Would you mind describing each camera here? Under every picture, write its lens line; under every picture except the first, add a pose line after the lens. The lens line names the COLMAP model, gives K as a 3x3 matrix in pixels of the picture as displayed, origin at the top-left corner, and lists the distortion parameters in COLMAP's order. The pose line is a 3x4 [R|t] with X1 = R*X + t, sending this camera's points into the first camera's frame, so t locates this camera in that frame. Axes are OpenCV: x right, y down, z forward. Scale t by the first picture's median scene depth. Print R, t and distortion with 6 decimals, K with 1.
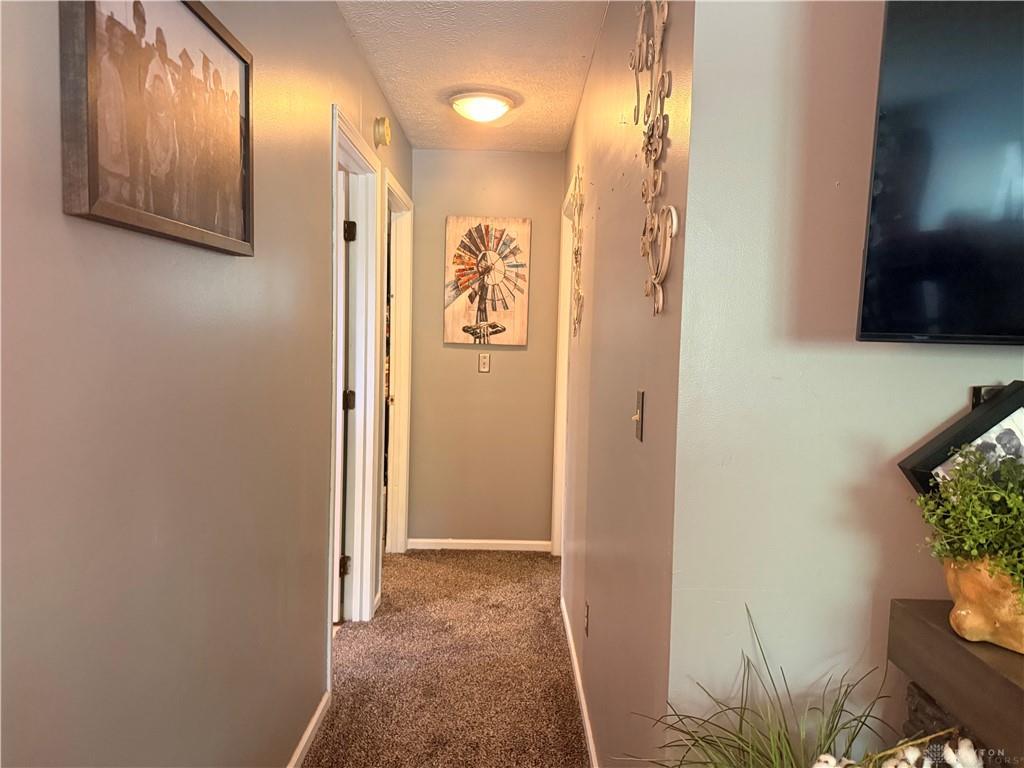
lens RADIAL K [[713.7, 0, 527.1], [0, 713.7, 387.3], [0, 0, 1]] dist [0.044999, -0.052962]
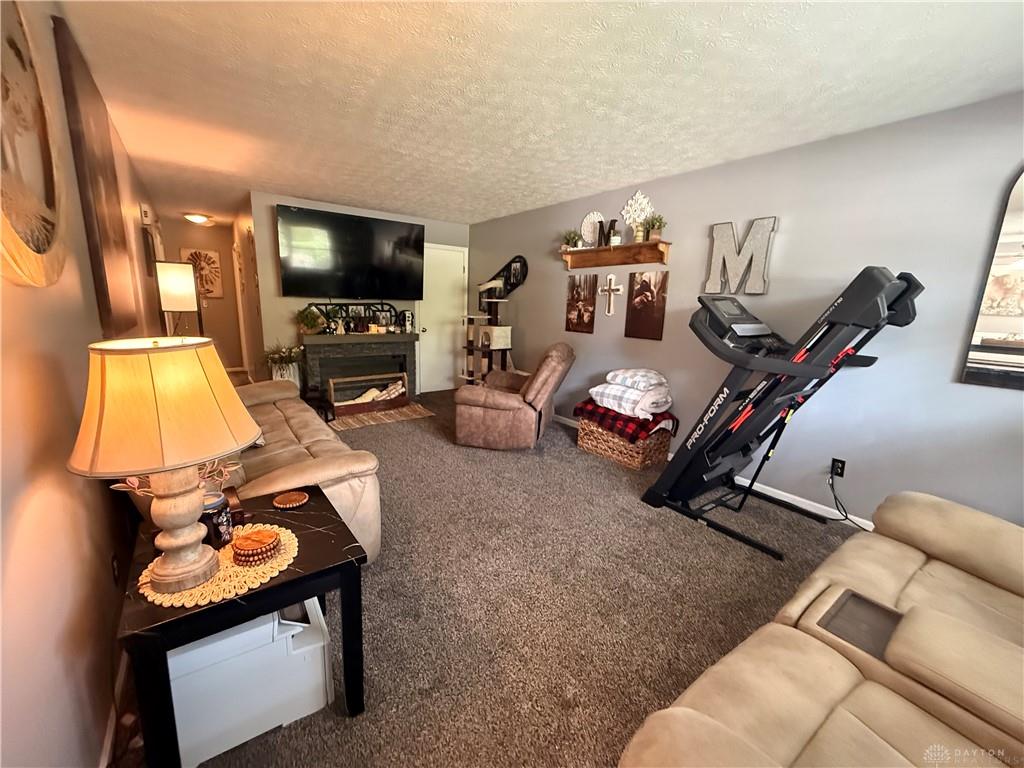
lens RADIAL K [[404.4, 0, 512.0], [0, 404.4, 384.0], [0, 0, 1]] dist [0.000198, -0.000052]
pose [[0.804020, -0.118754, 0.582623, -0.055843], [0.030998, 0.986892, 0.158379, 0.060372], [-0.593794, -0.109279, 0.797161, -0.974272]]
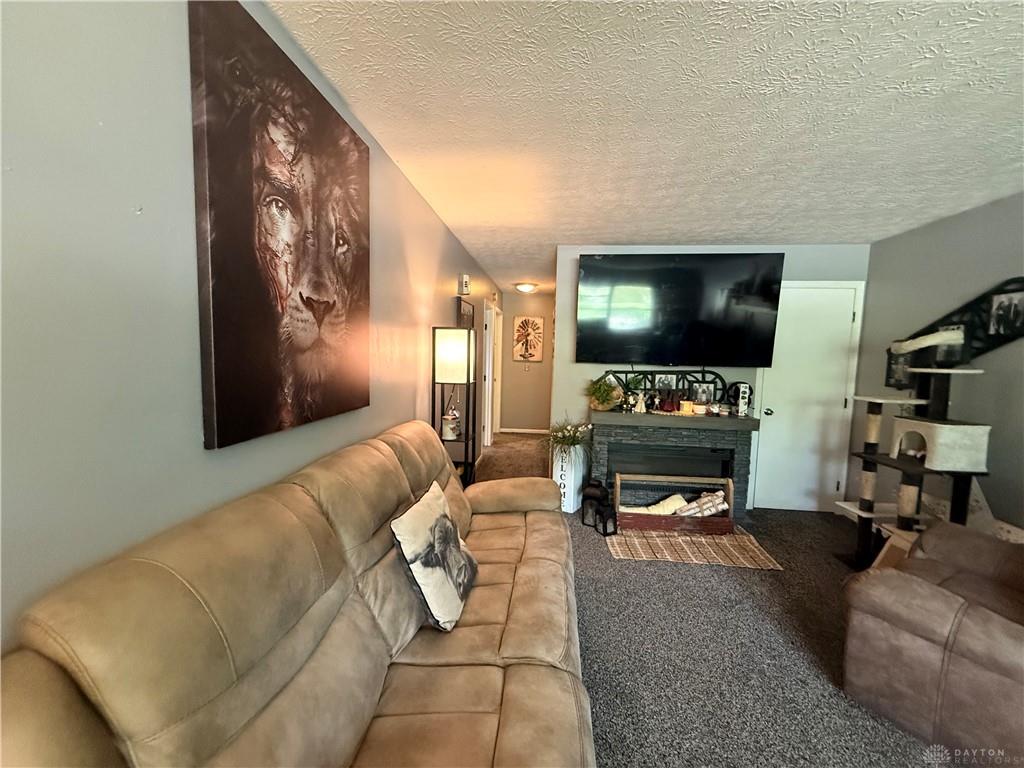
lens RADIAL K [[404.4, 0, 512.0], [0, 404.4, 384.0], [0, 0, 1]] dist [0.000198, -0.000052]
pose [[0.992544, 0.007515, -0.121659, 0.078273], [-0.006739, 0.999954, 0.006791, 0.022982], [0.121704, -0.005921, 0.992549, -0.621522]]
